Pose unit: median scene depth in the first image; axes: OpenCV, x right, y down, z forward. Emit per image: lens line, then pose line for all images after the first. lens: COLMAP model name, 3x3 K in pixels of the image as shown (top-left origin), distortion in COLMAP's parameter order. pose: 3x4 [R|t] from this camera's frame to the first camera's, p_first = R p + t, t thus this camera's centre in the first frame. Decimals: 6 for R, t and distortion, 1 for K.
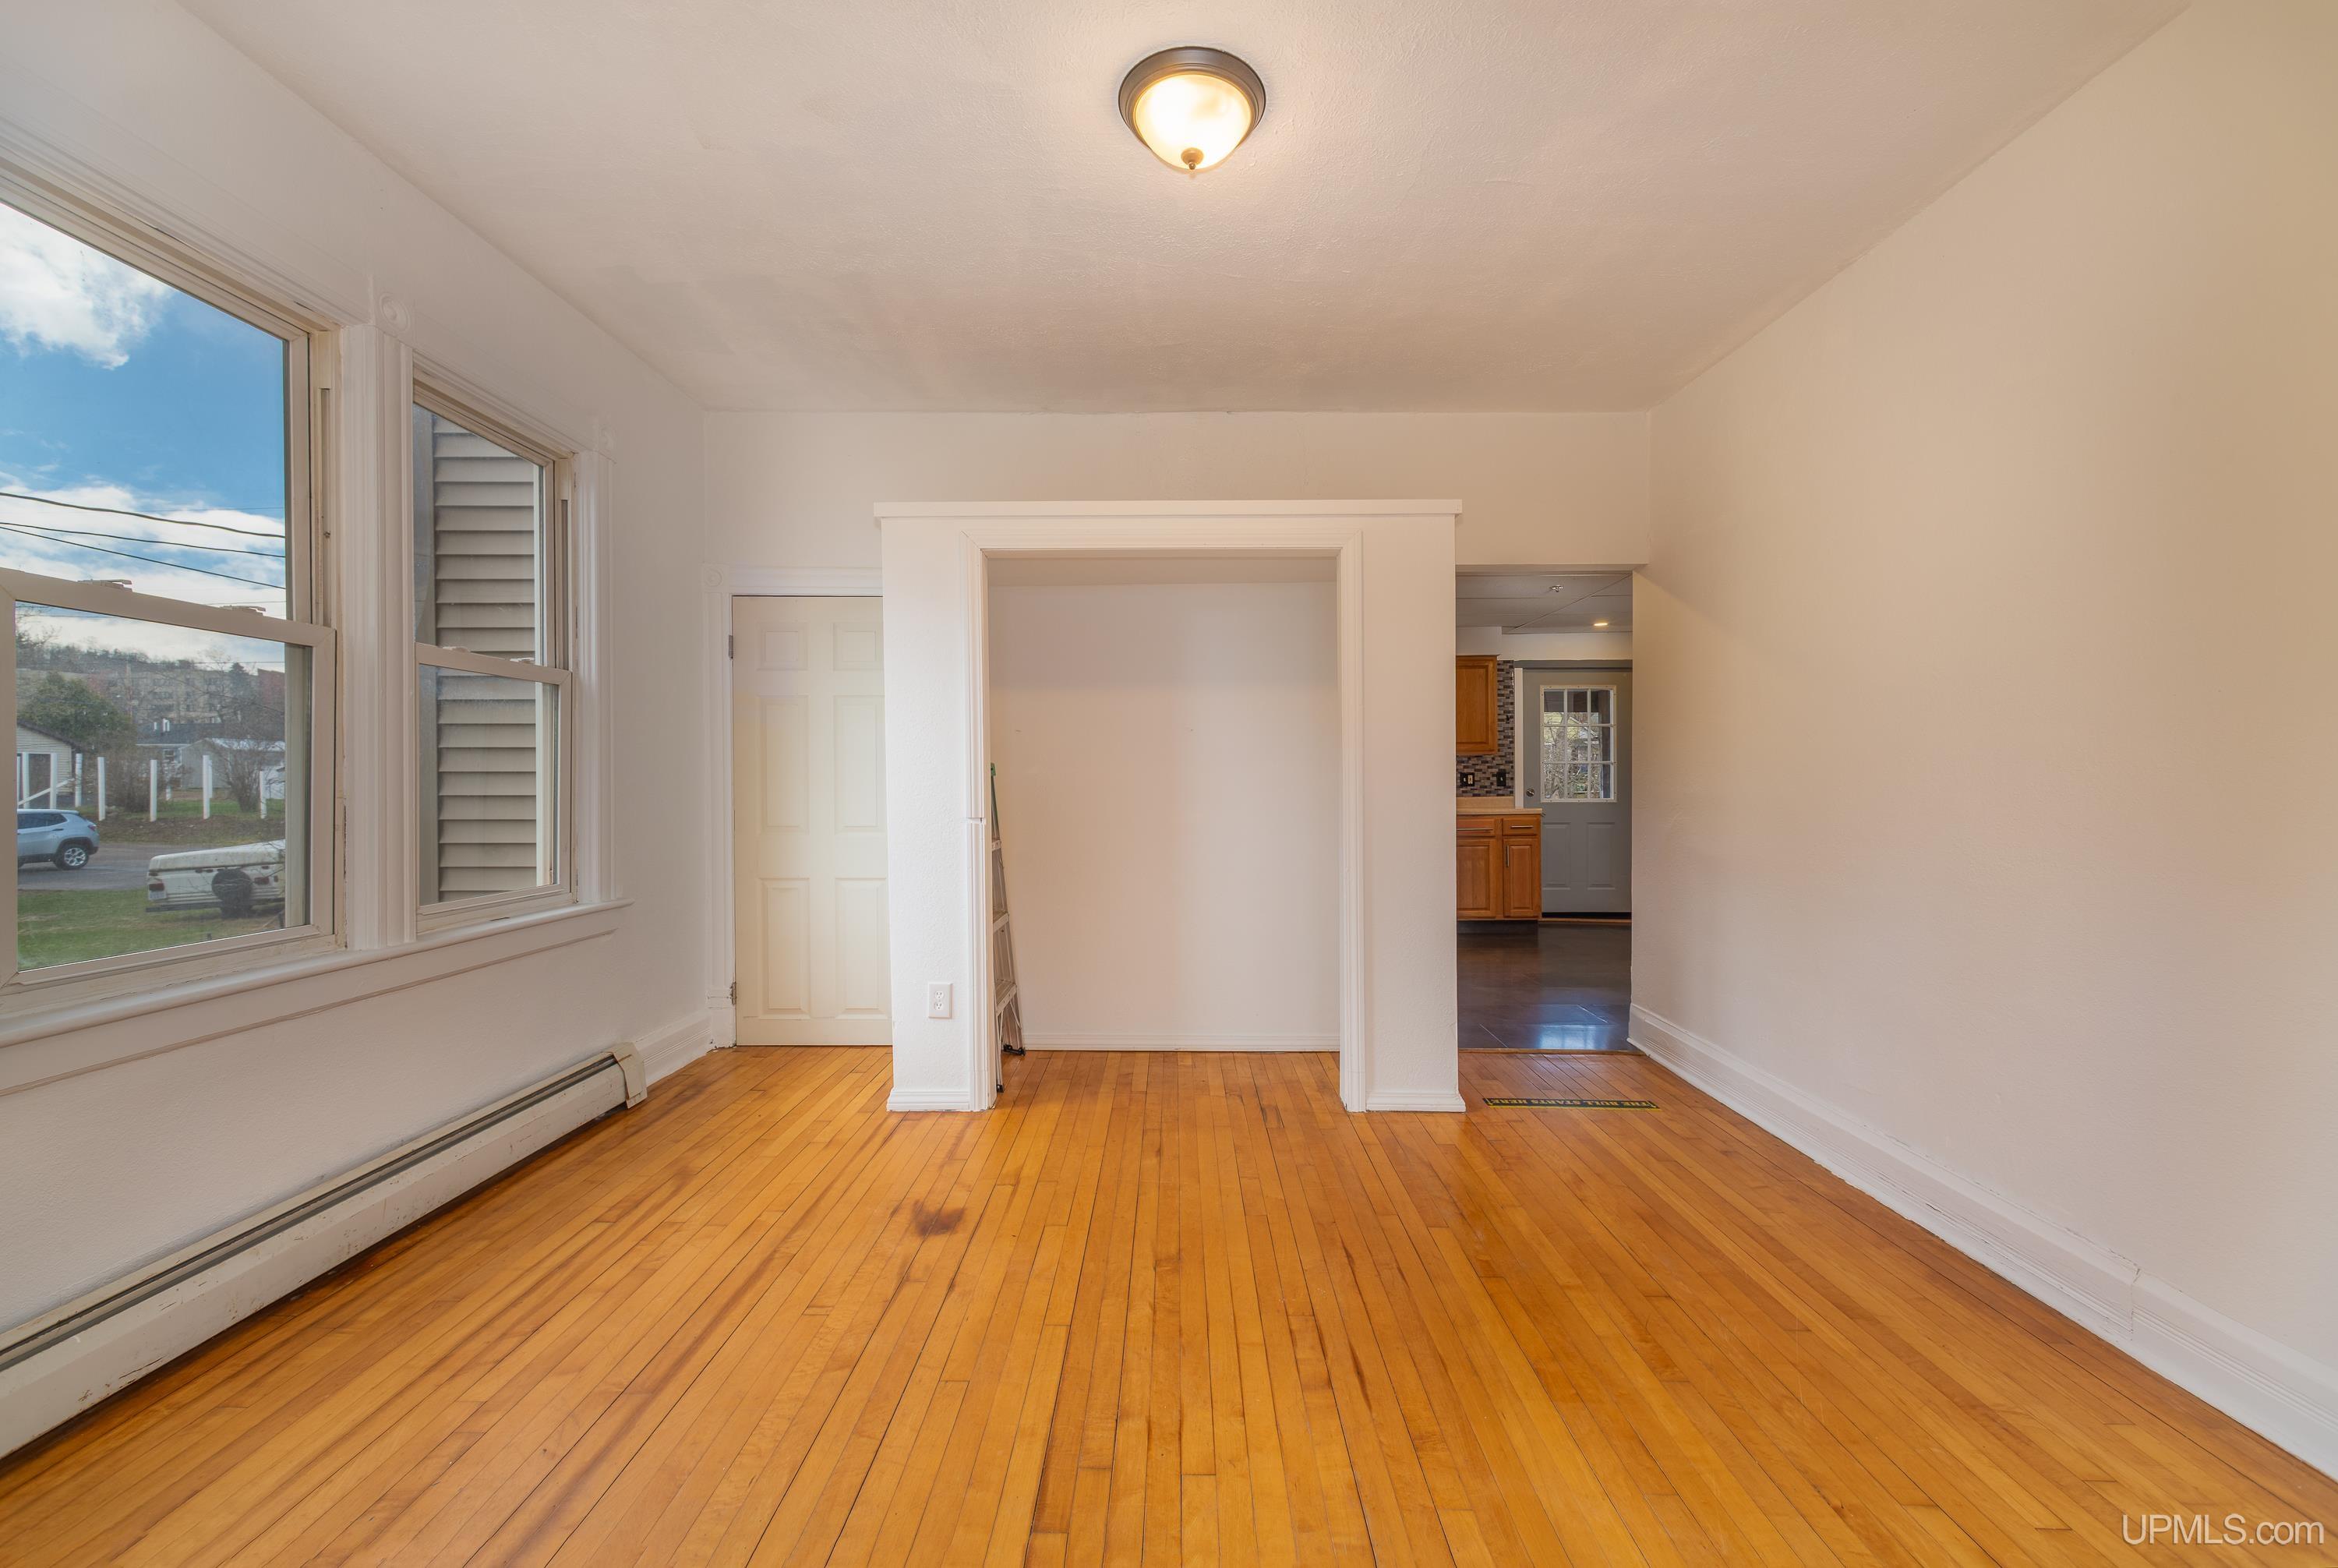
lens RADIAL K [[922.9, 0, 1177.2], [0, 922.9, 781.7], [0, 0, 1]] dist [0.002070, 0.000056]
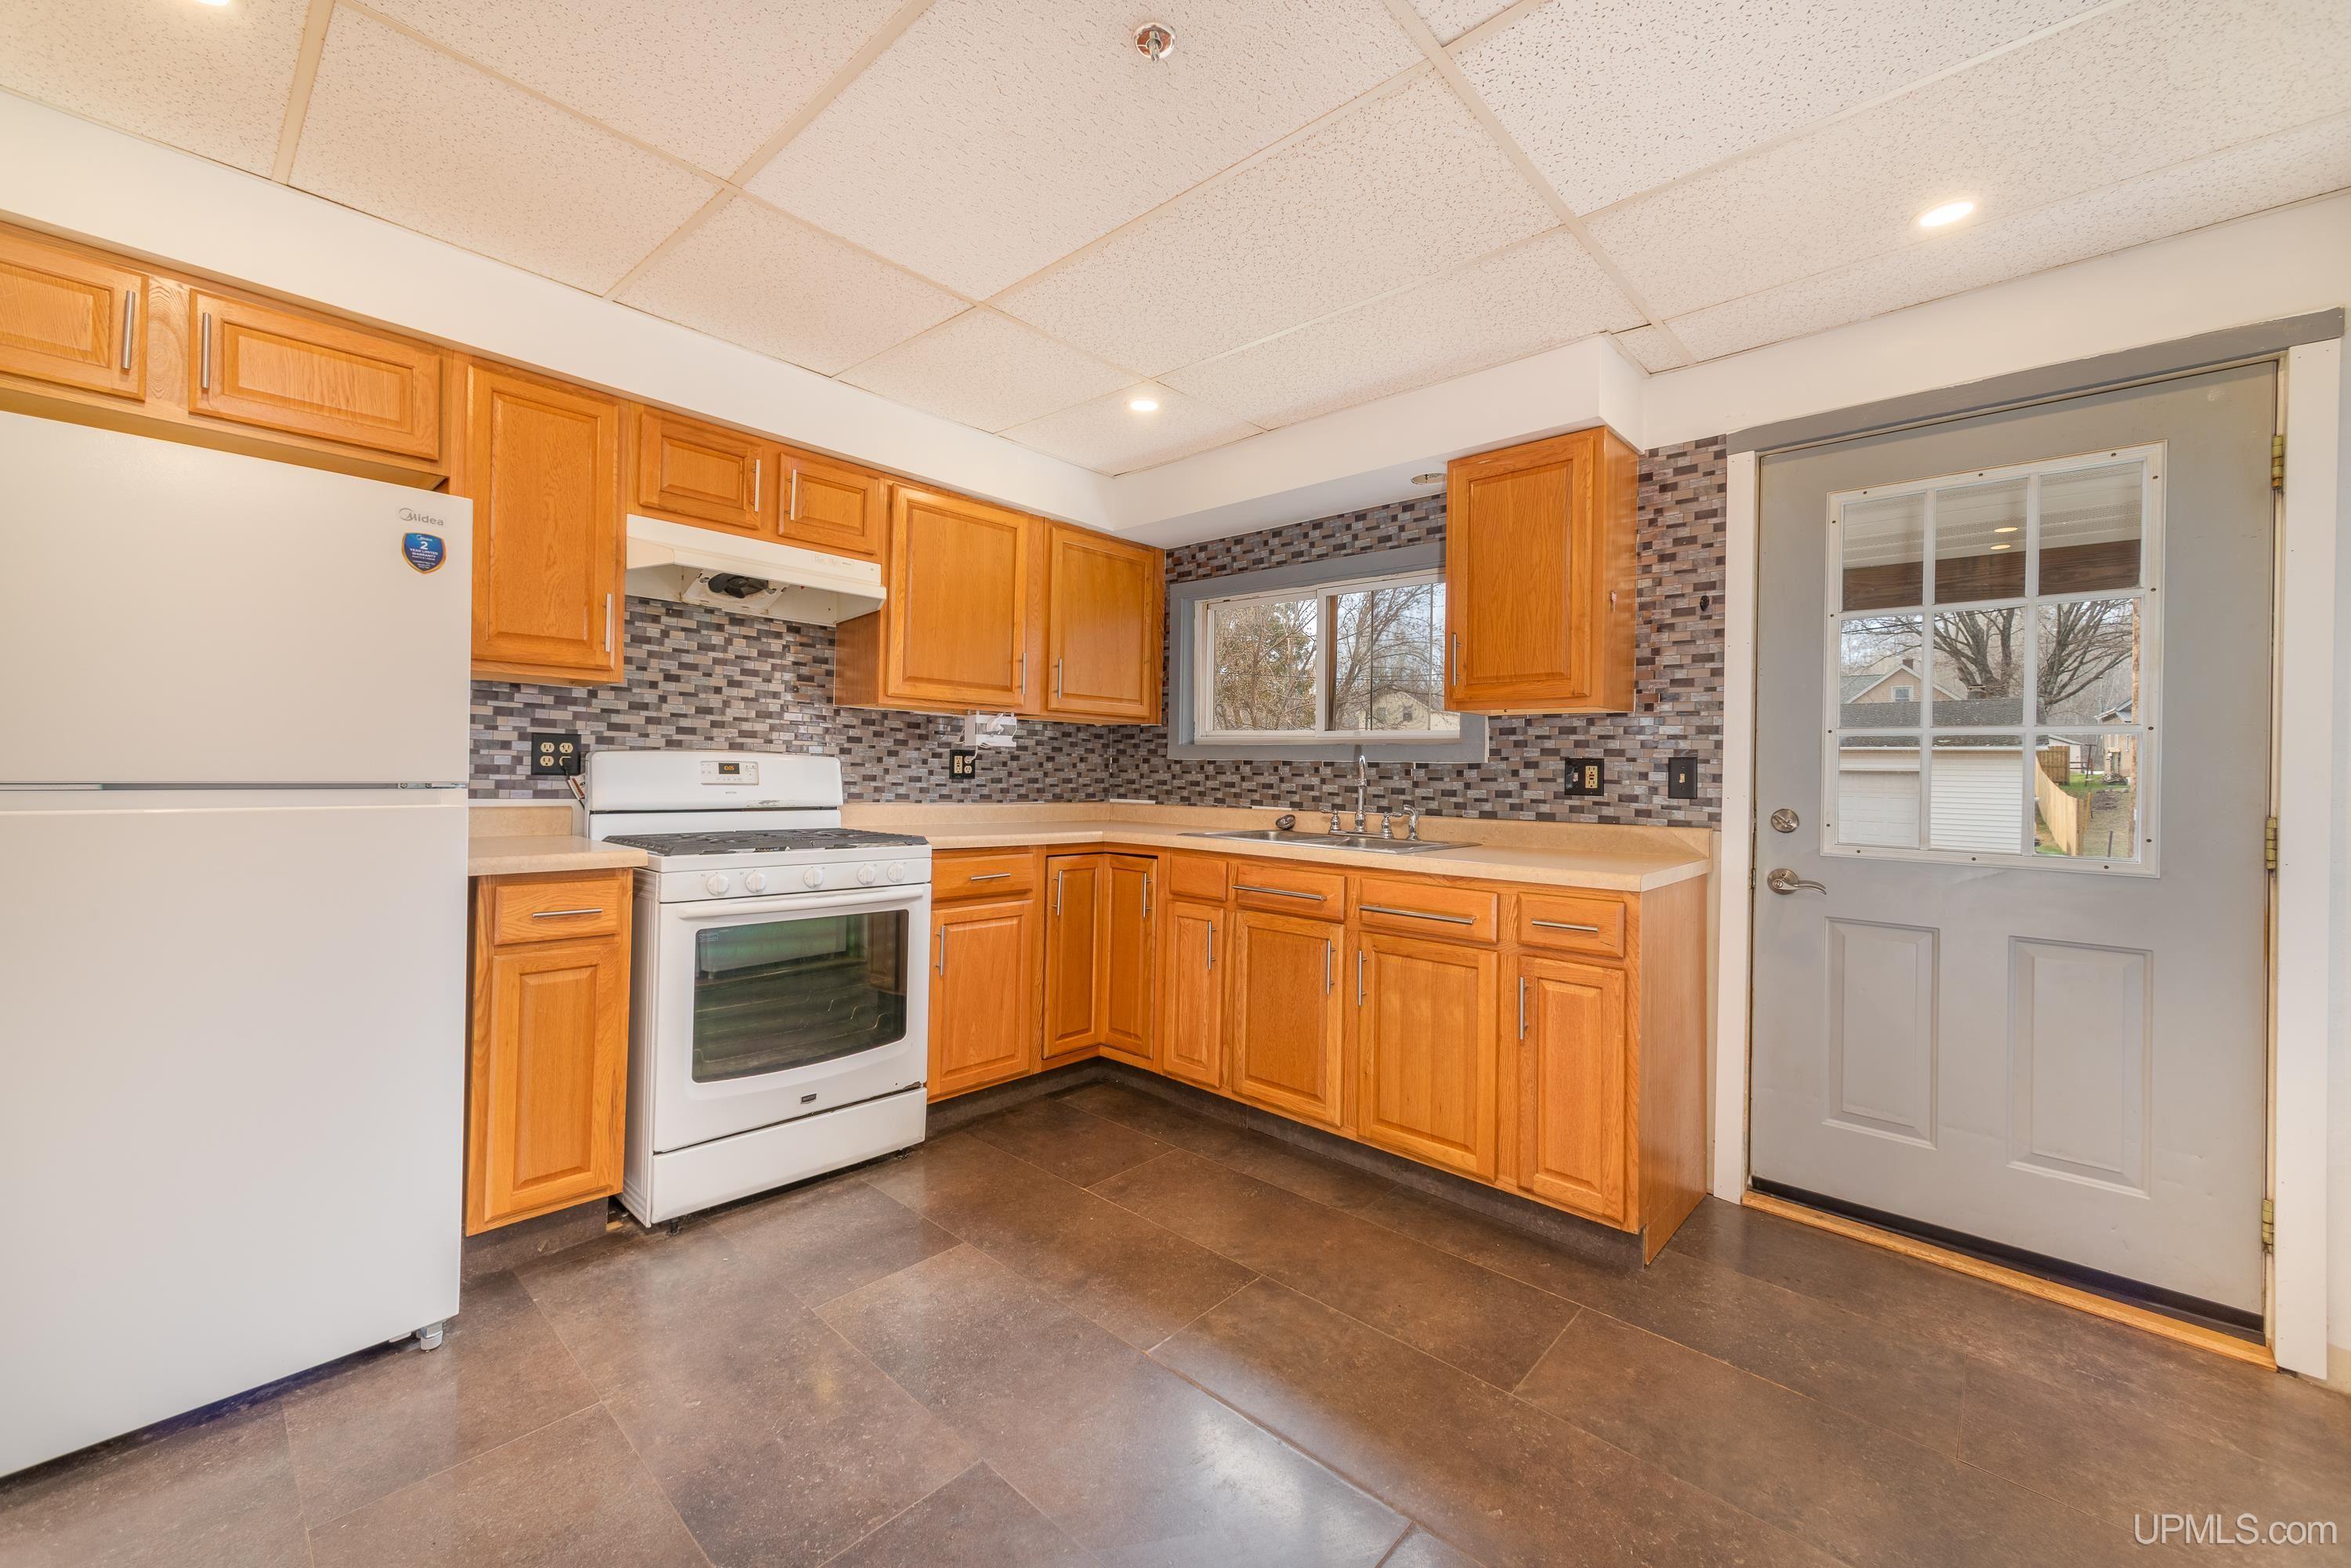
lens RADIAL K [[918.2, 0, 1174.5], [0, 918.2, 759.5], [0, 0, 1]] dist [0.007221, 0.000299]
pose [[0.745592, 0.013238, -0.666271, 0.442348], [-0.014544, 0.999888, 0.003591, -0.008523], [0.666244, 0.007013, 0.745701, 0.609142]]
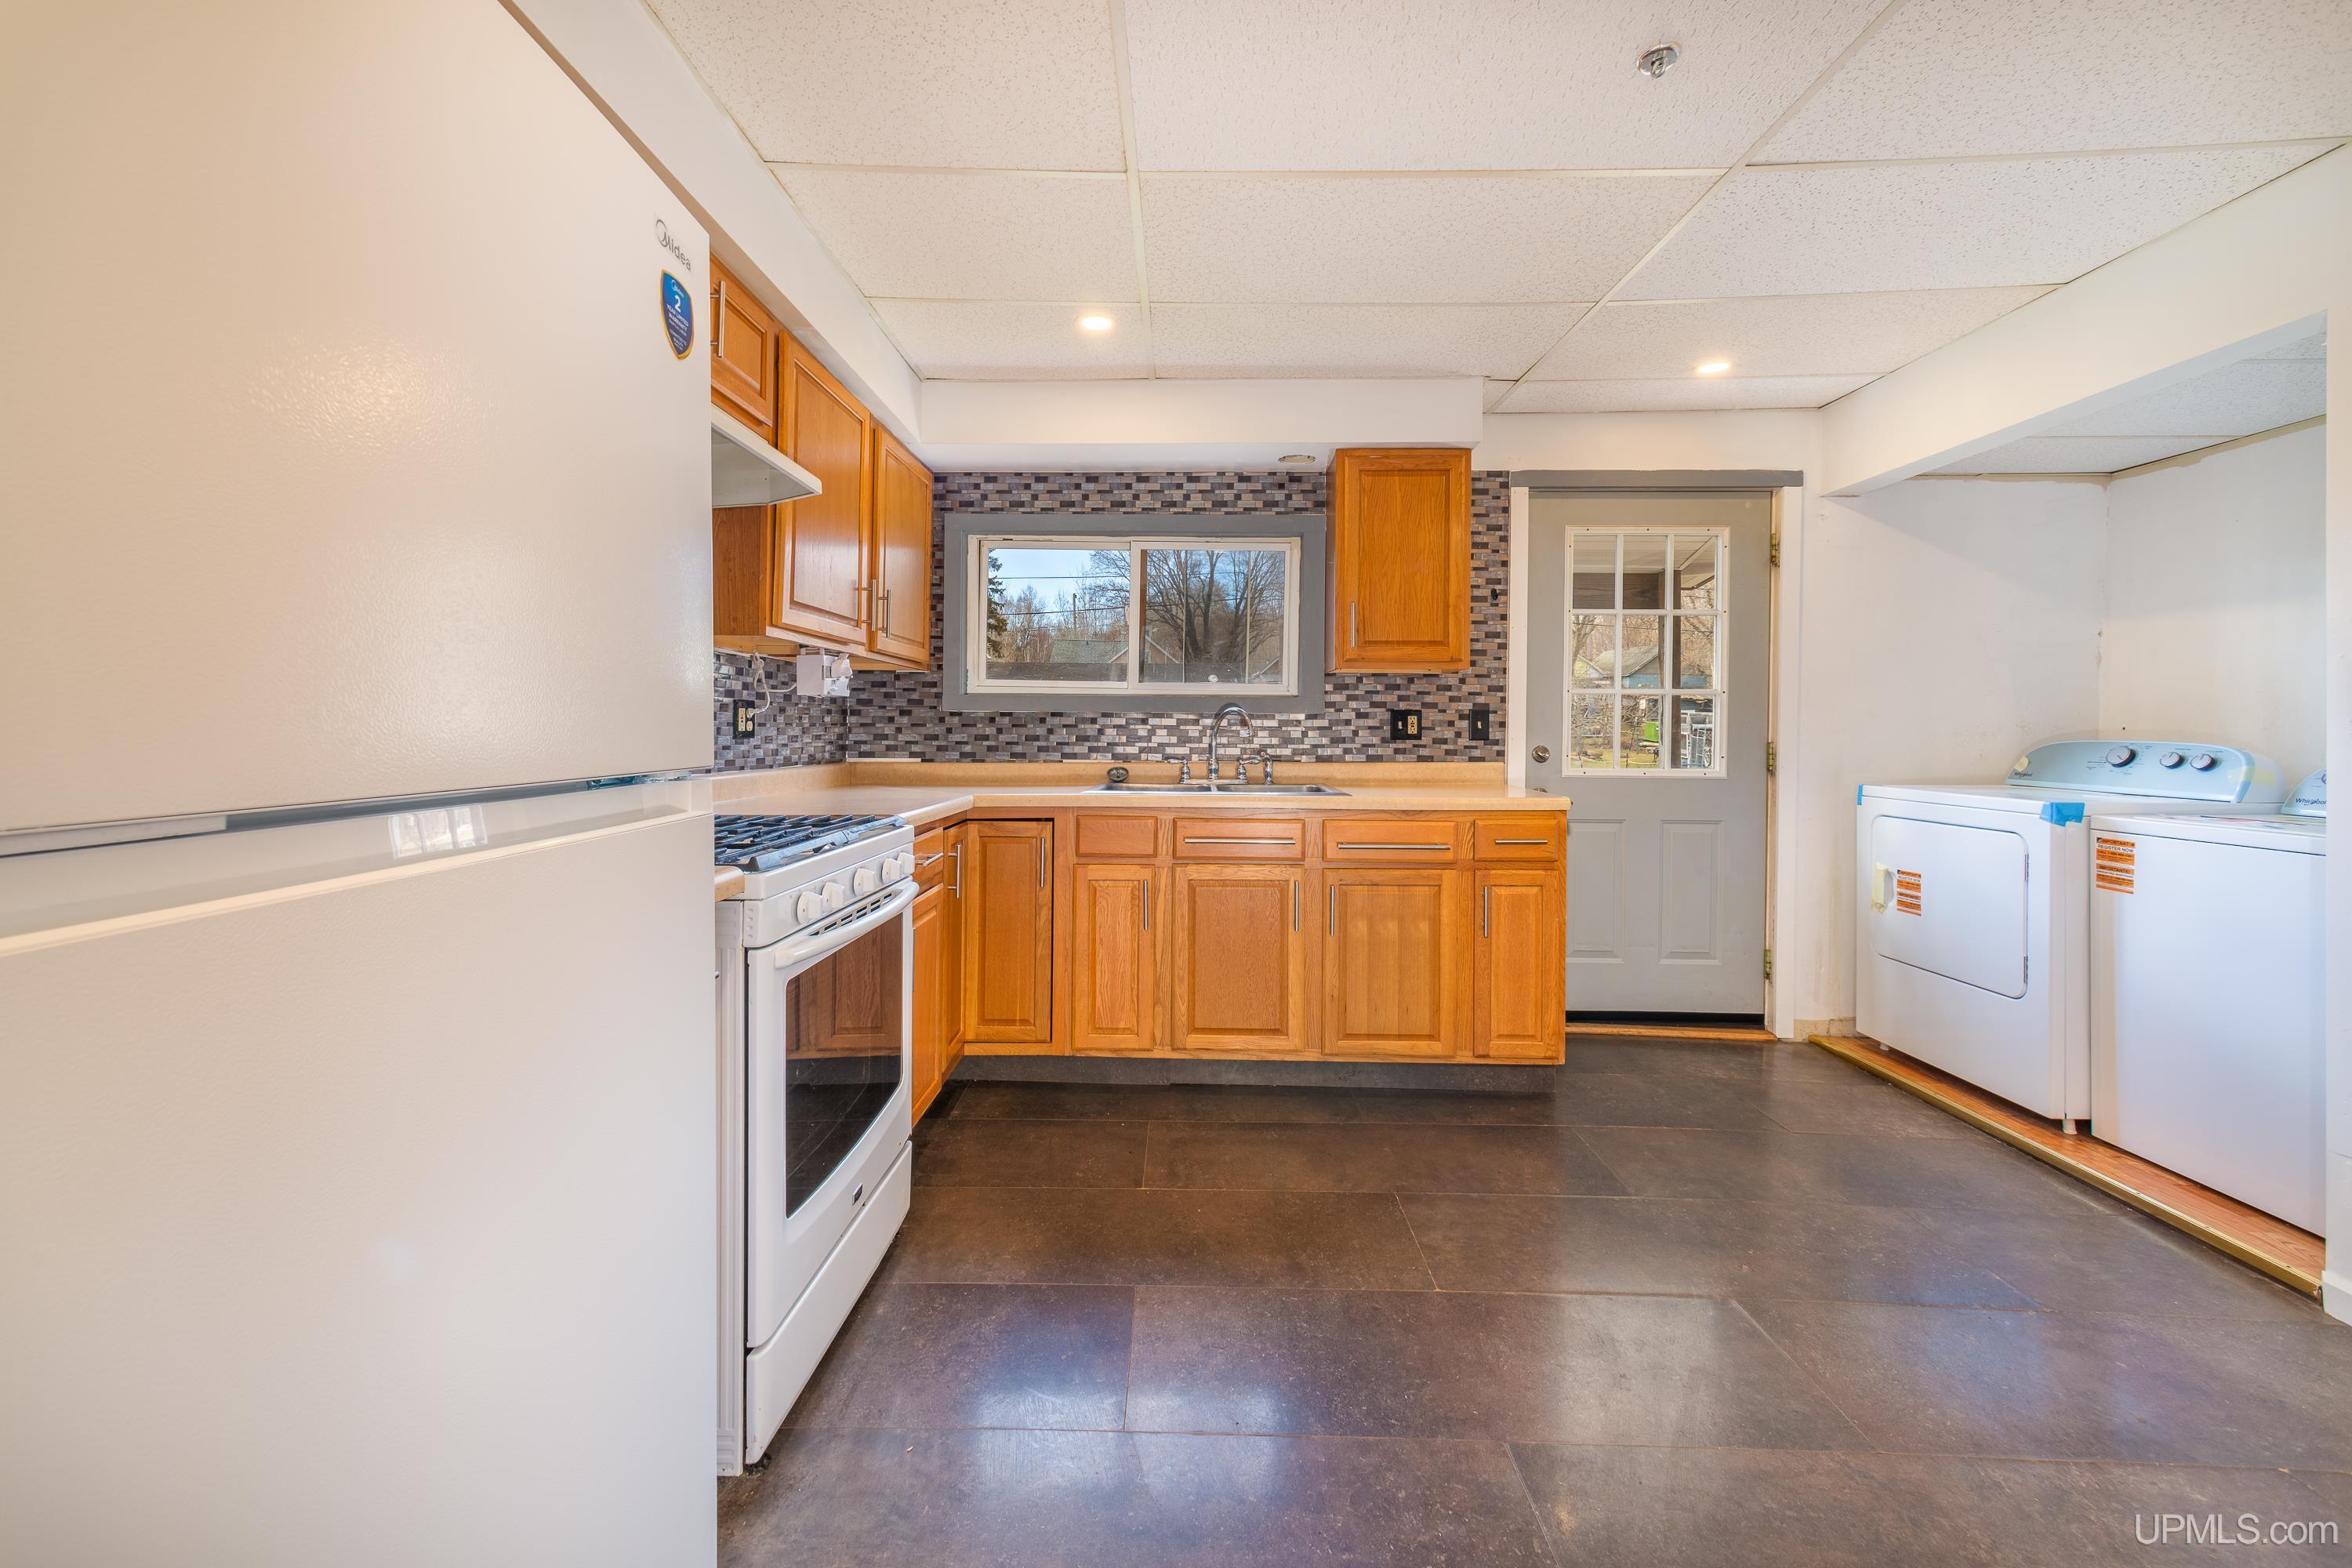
lens RADIAL K [[910.7, 0, 1172.5], [0, 910.7, 718.6], [0, 0, 1]] dist [0.001256, 0.000401]
pose [[0.999828, 0.012238, -0.013947, 0.202747], [-0.012140, 0.999901, 0.007076, -0.007470], [0.014032, -0.006905, 0.999878, 0.537562]]
